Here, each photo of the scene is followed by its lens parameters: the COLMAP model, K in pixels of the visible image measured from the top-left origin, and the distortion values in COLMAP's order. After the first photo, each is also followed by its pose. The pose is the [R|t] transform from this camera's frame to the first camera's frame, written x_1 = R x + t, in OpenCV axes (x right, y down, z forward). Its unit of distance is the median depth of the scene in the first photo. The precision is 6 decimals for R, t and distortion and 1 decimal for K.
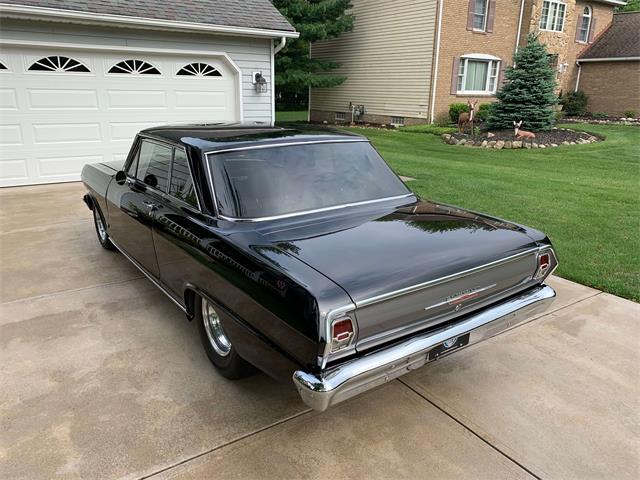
lens RADIAL K [[488.8, 0, 312.2], [0, 488.8, 238.2], [0, 0, 1]] dist [0.025624, -0.026998]
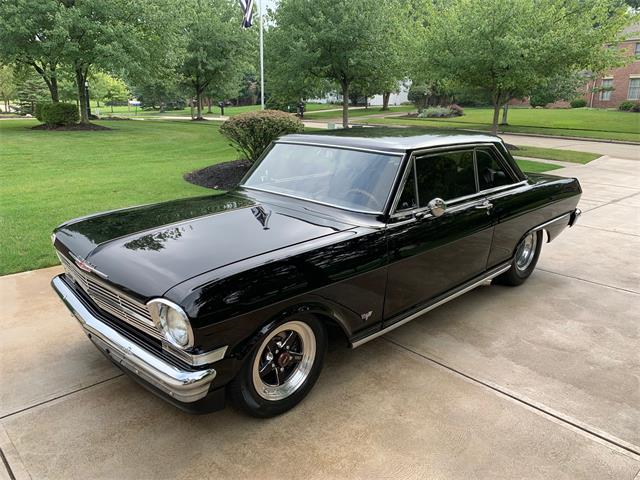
lens RADIAL K [[488.8, 0, 317.0], [0, 488.8, 238.5], [0, 0, 1]] dist [0.025624, -0.026998]
pose [[-0.155079, -0.274001, 0.949144, -0.237329], [0.284090, 0.907815, 0.308487, -0.079086], [-0.946173, 0.317483, -0.062942, 0.263393]]
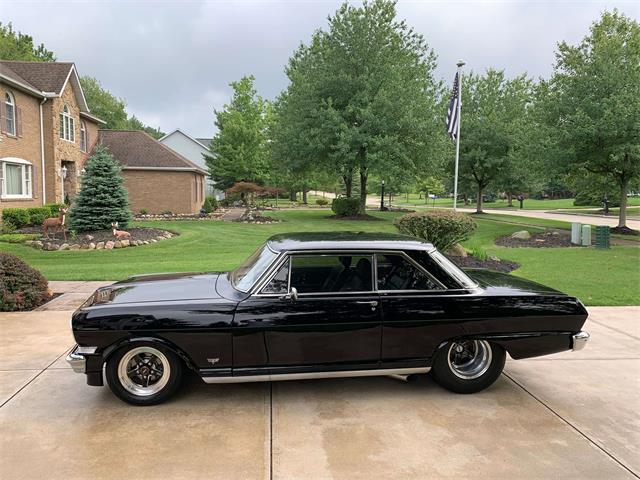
lens RADIAL K [[488.8, 0, 317.0], [0, 488.8, 237.7], [0, 0, 1]] dist [0.025624, -0.026998]
pose [[0.465363, -0.088155, 0.880719, -0.269583], [0.256133, 0.965868, -0.038660, -0.039281], [-0.847250, 0.243572, 0.472059, 0.091116]]
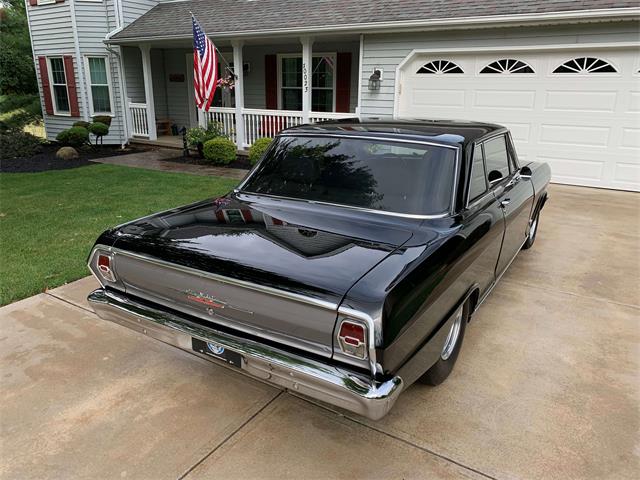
lens RADIAL K [[488.8, 0, 314.5], [0, 488.8, 236.5], [0, 0, 1]] dist [0.025624, -0.026998]
pose [[0.391403, 0.257926, -0.883333, 0.148828], [-0.271054, 0.949643, 0.157185, -0.024507], [0.879394, 0.177909, 0.441605, 0.095704]]
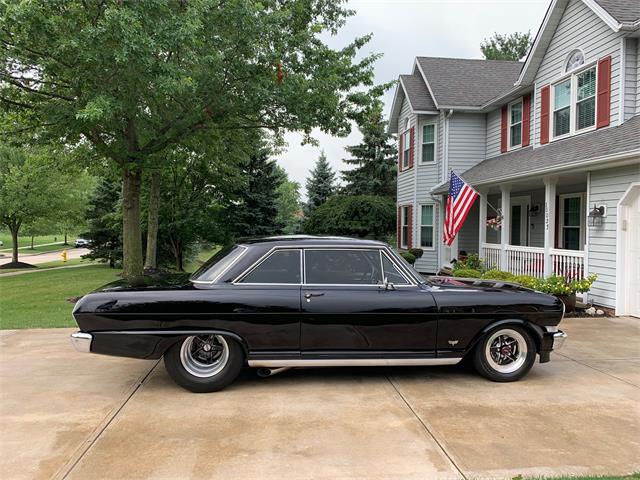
lens RADIAL K [[488.8, 0, 314.4], [0, 488.8, 239.9], [0, 0, 1]] dist [0.025624, -0.026998]
pose [[-0.467626, -0.000105, -0.883927, 0.222014], [-0.278513, 0.949080, 0.147230, -0.087458], [0.838902, 0.315034, -0.443844, 0.332352]]
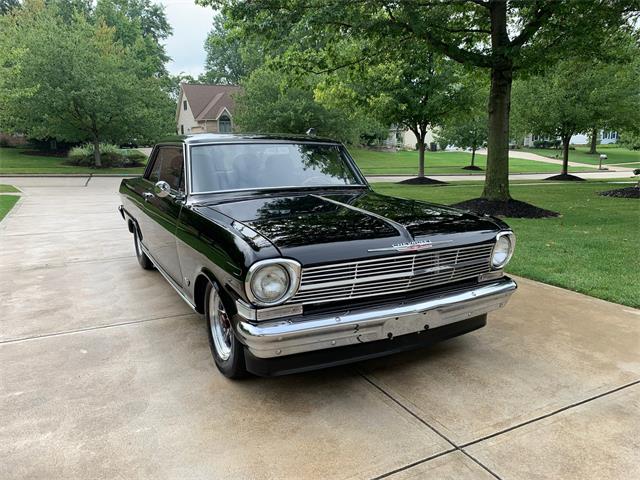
lens RADIAL K [[488.8, 0, 313.6], [0, 488.8, 238.2], [0, 0, 1]] dist [0.025624, -0.026998]
pose [[-0.991616, -0.030252, 0.125629, -0.091488], [0.032738, 0.881674, 0.470721, -0.113238], [-0.125004, 0.470888, -0.873292, 0.433016]]
